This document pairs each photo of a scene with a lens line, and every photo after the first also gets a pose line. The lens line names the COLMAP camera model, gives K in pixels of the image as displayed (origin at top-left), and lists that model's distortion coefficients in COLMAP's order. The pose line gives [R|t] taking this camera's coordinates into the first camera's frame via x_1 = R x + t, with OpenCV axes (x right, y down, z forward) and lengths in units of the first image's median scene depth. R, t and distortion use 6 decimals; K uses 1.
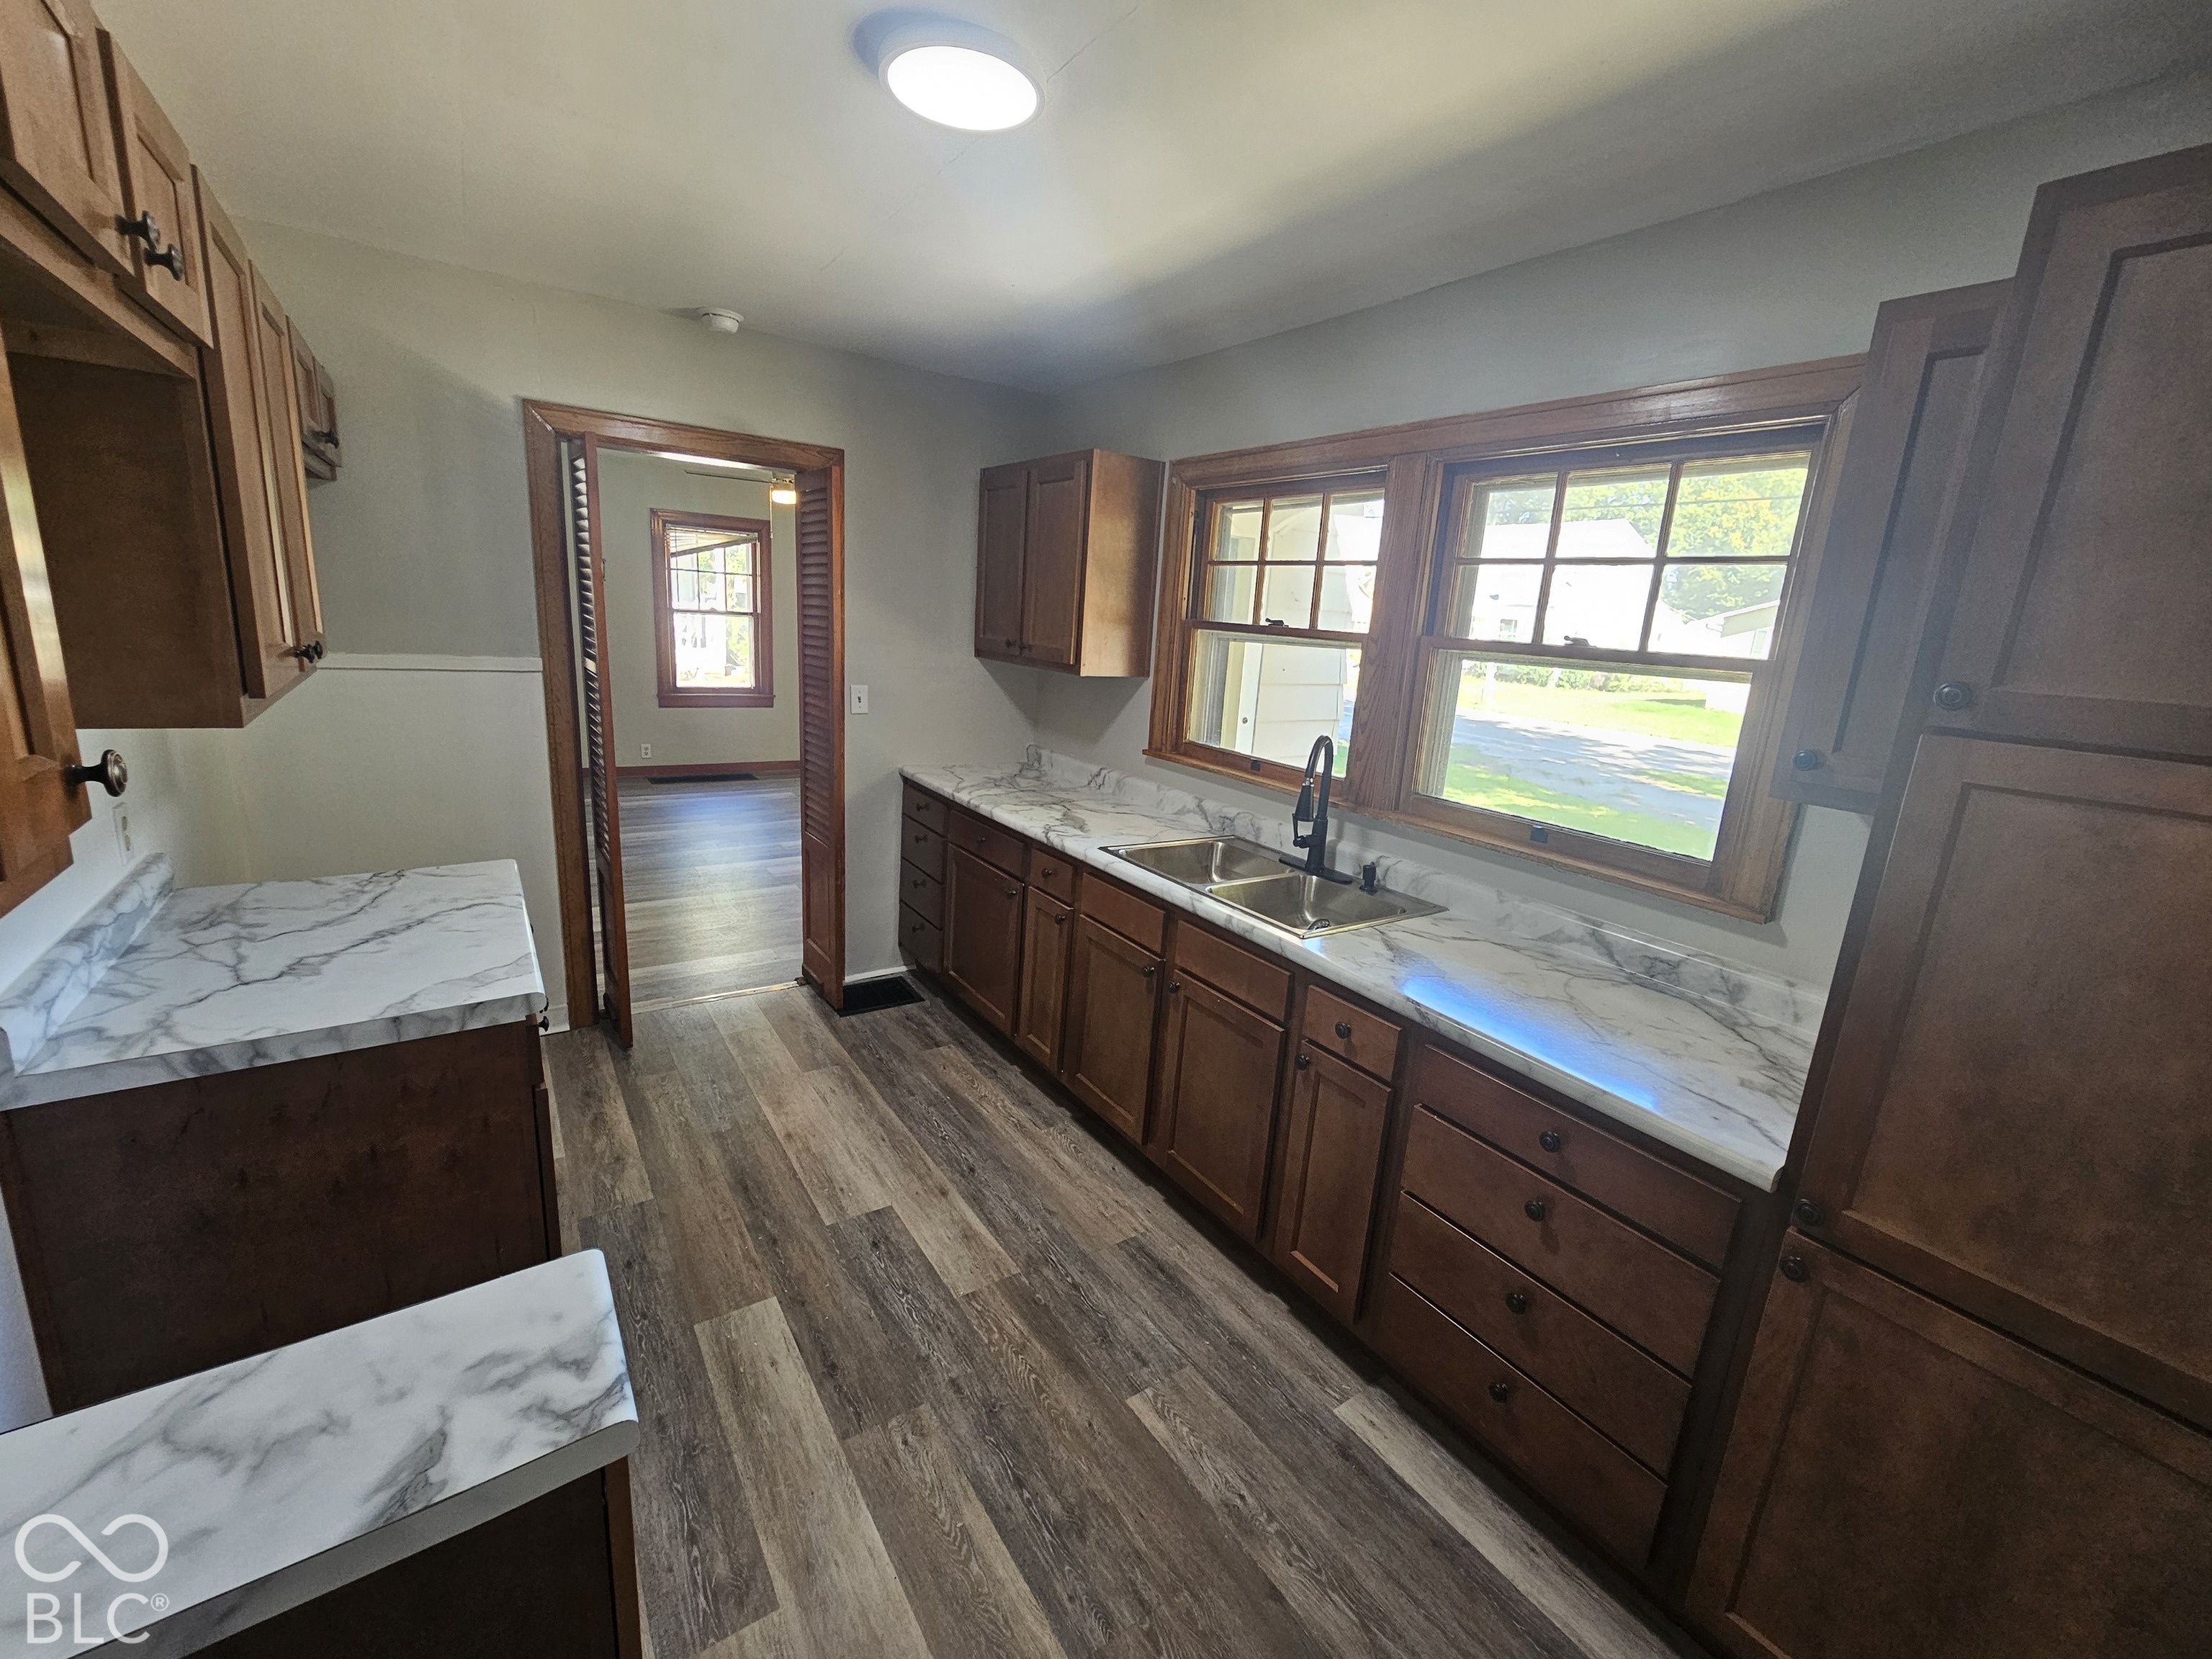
lens RADIAL K [[905.9, 0, 1116.6], [0, 905.9, 817.8], [0, 0, 1]] dist [0.004068, 0.000791]
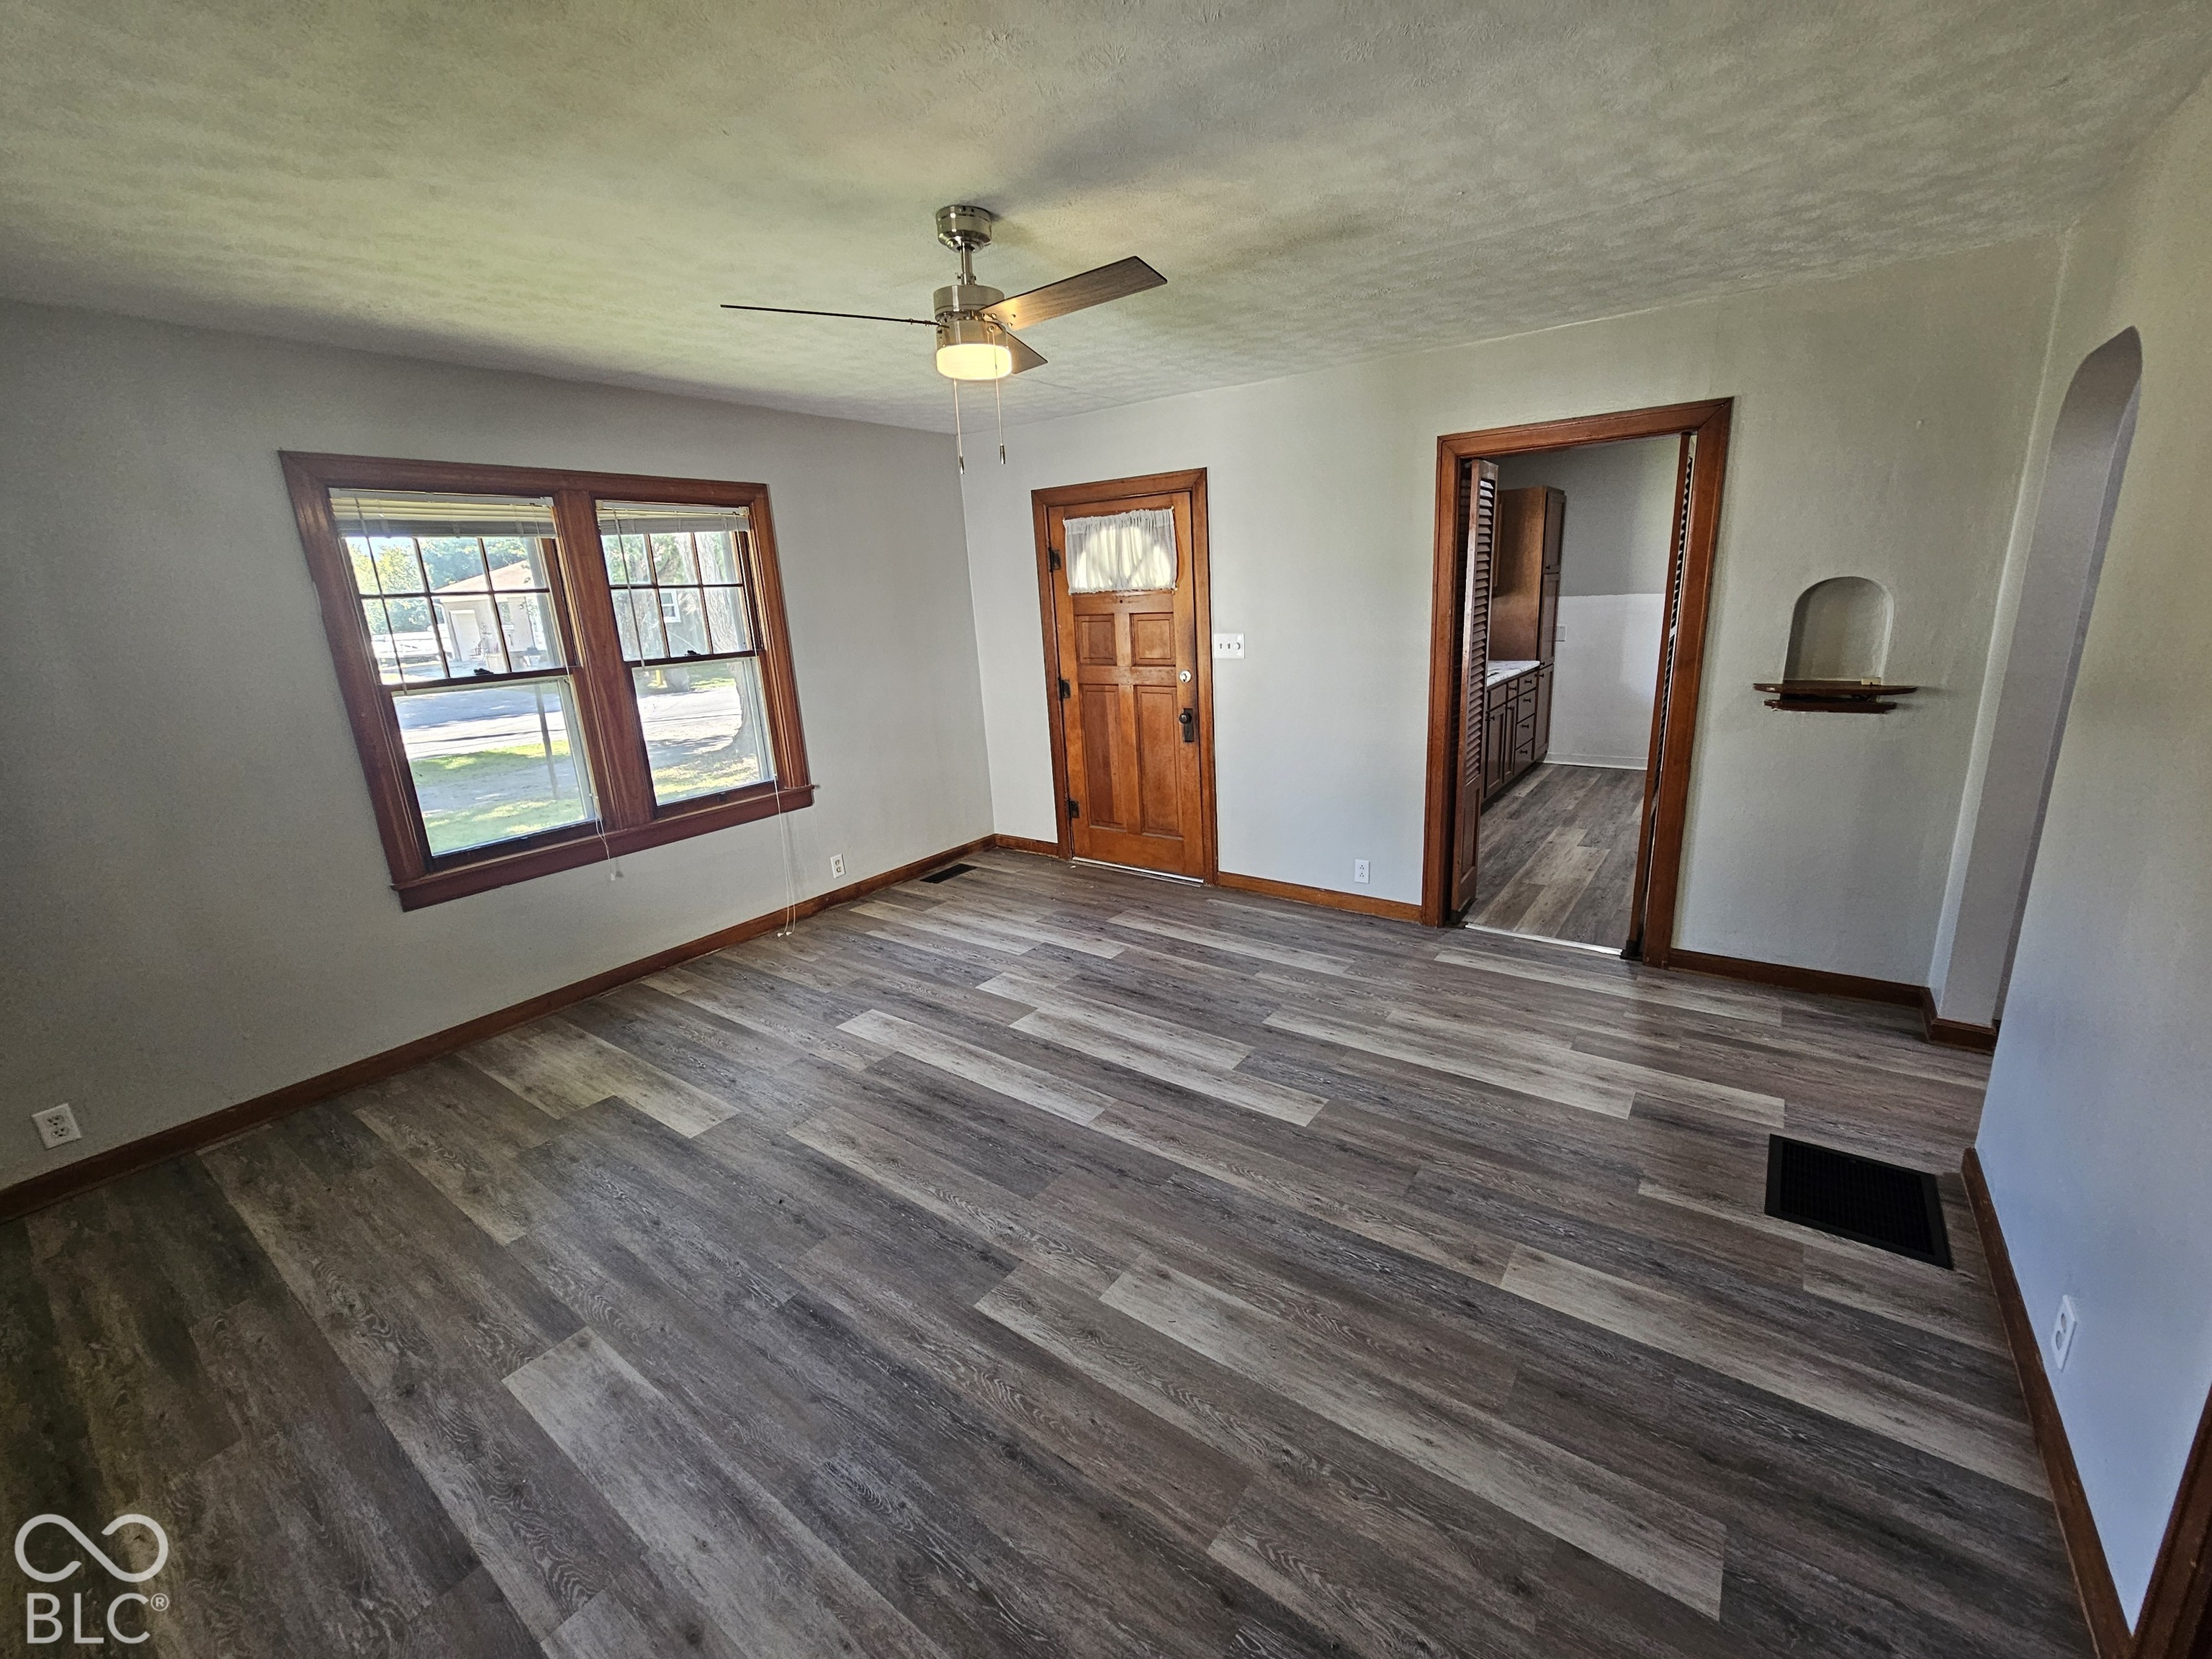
lens RADIAL K [[905.9, 0, 1121.4], [0, 905.9, 827.8], [0, 0, 1]] dist [0.004068, 0.000791]
pose [[-0.332350, -0.291210, 0.897073, -1.982151], [0.236283, 0.895100, 0.378109, -0.748091], [-0.913079, 0.337627, -0.228678, 2.699883]]
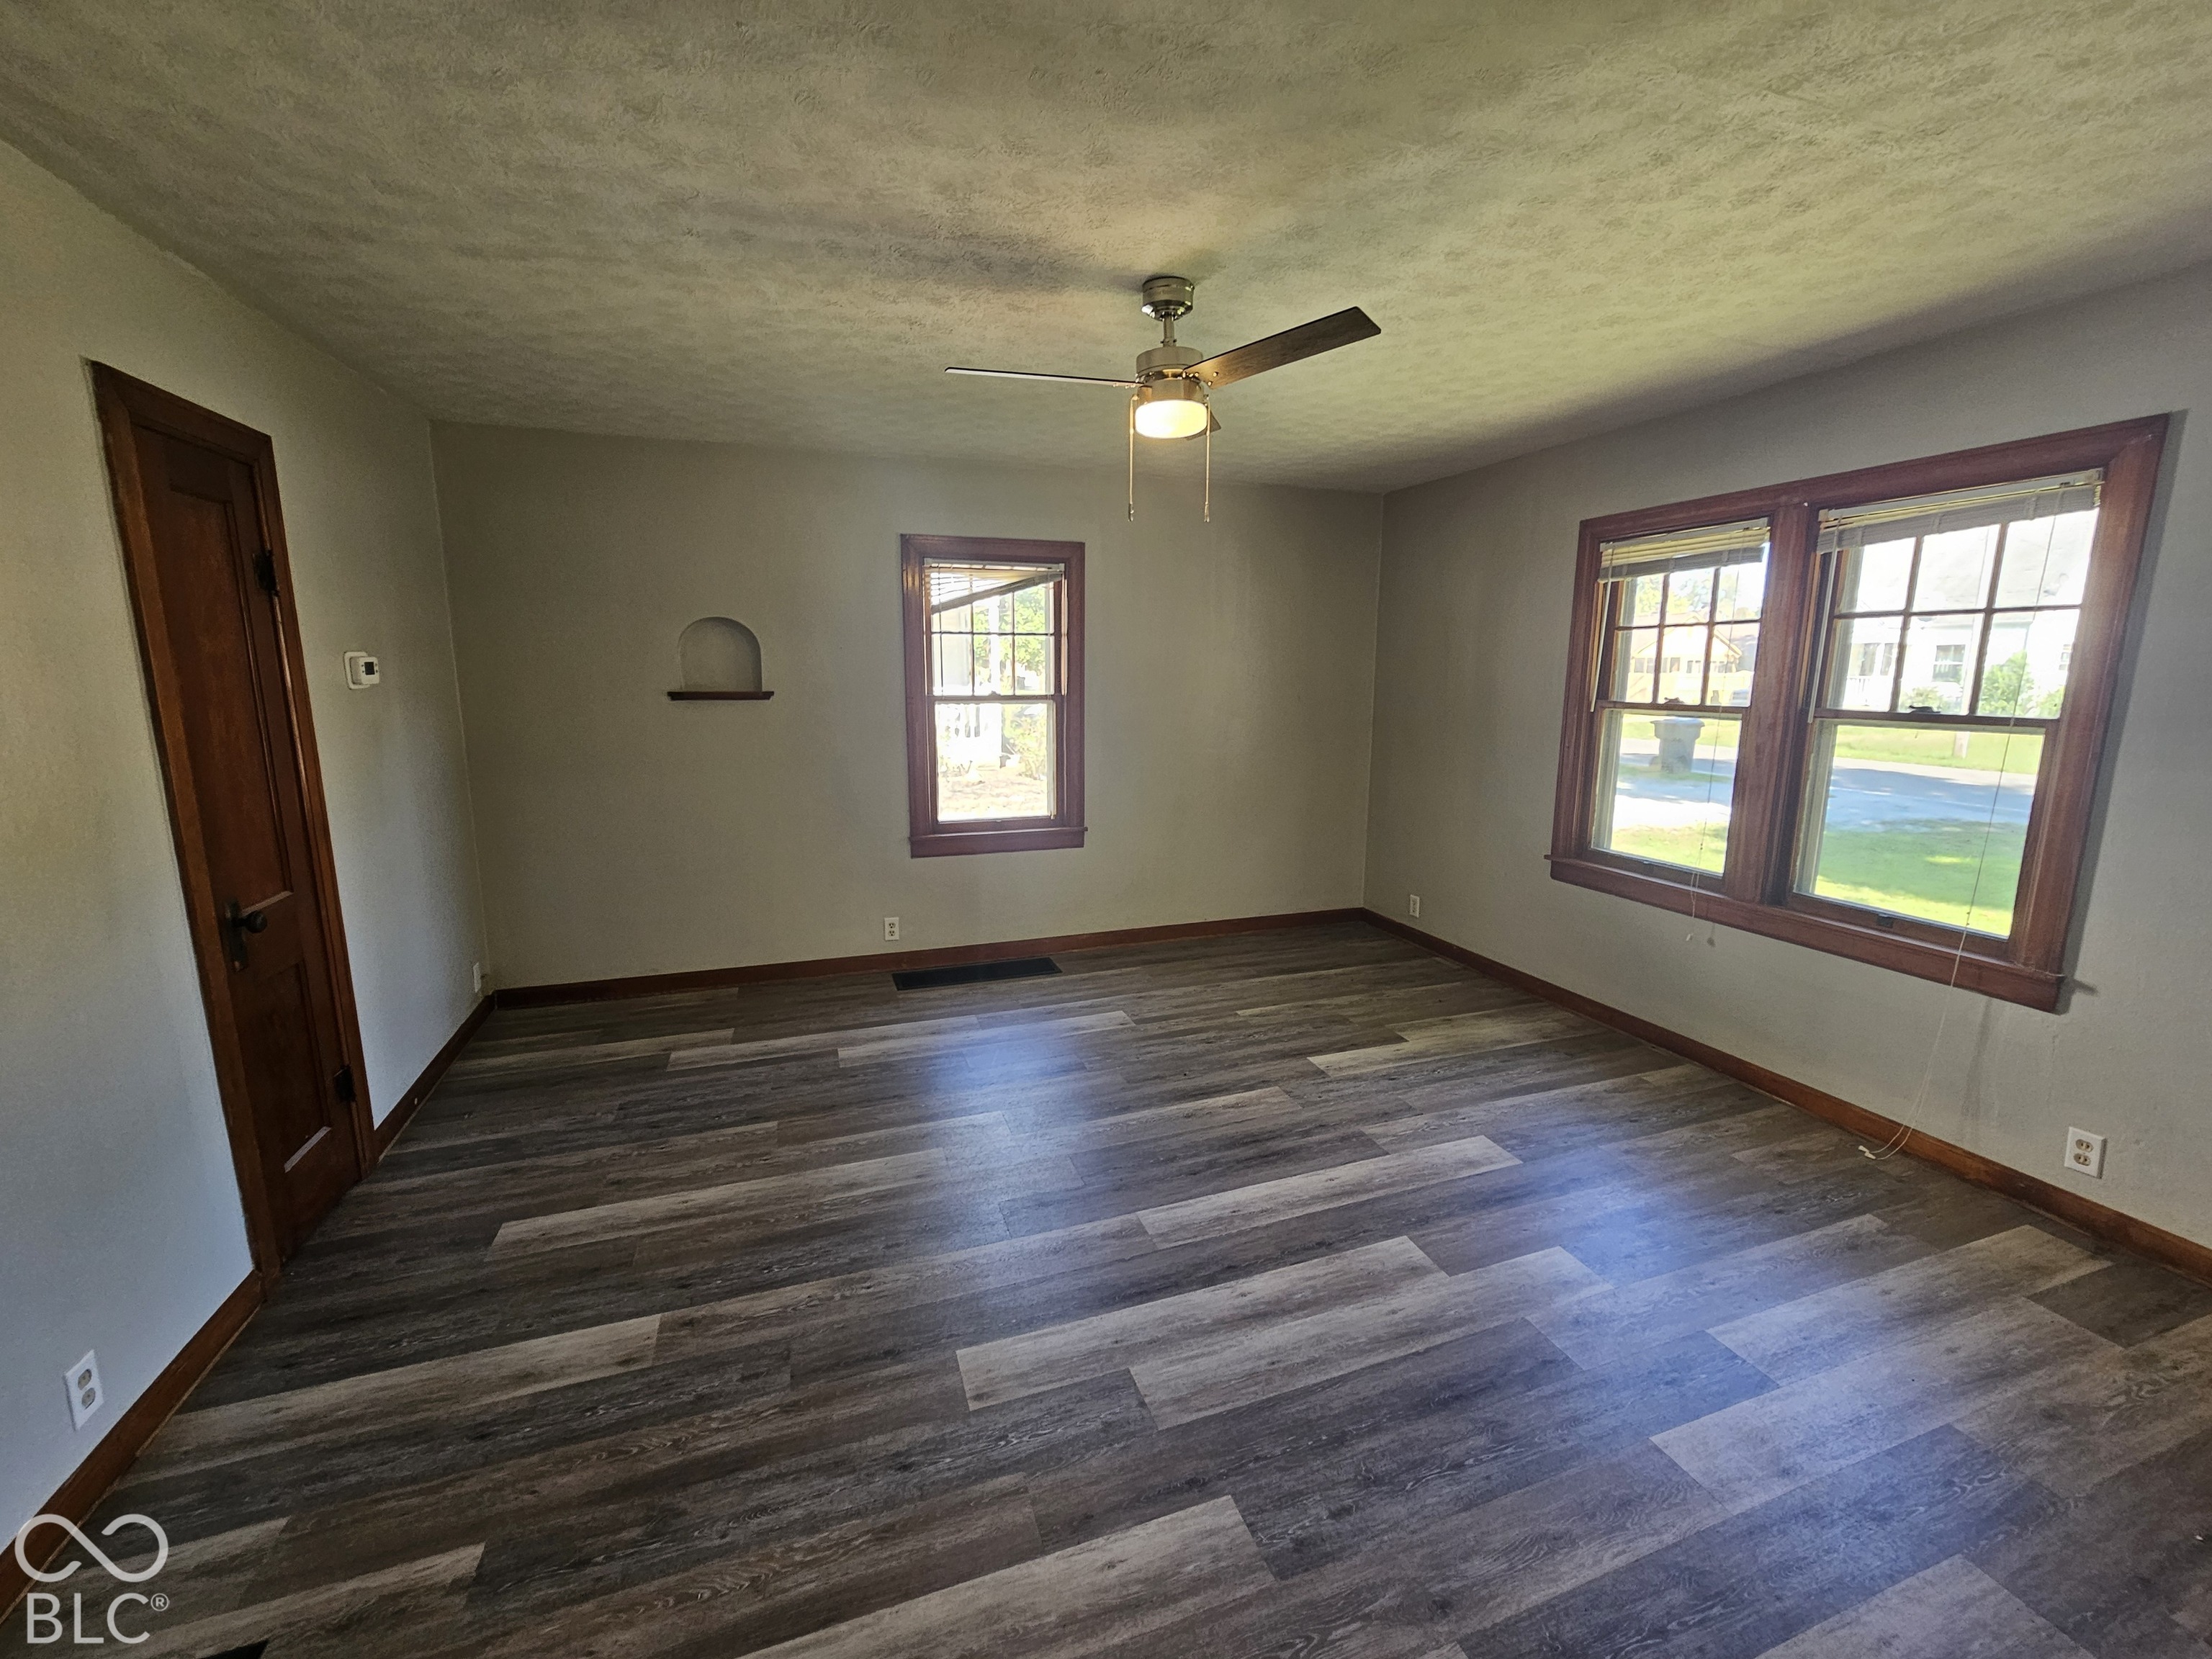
lens RADIAL K [[905.9, 0, 1117.1], [0, 905.9, 829.6], [0, 0, 1]] dist [0.004068, 0.000791]
pose [[0.963021, -0.018316, -0.268802, -0.673561], [0.002670, 0.998286, -0.058458, -0.340042], [0.269412, 0.055579, 0.961420, 1.463700]]
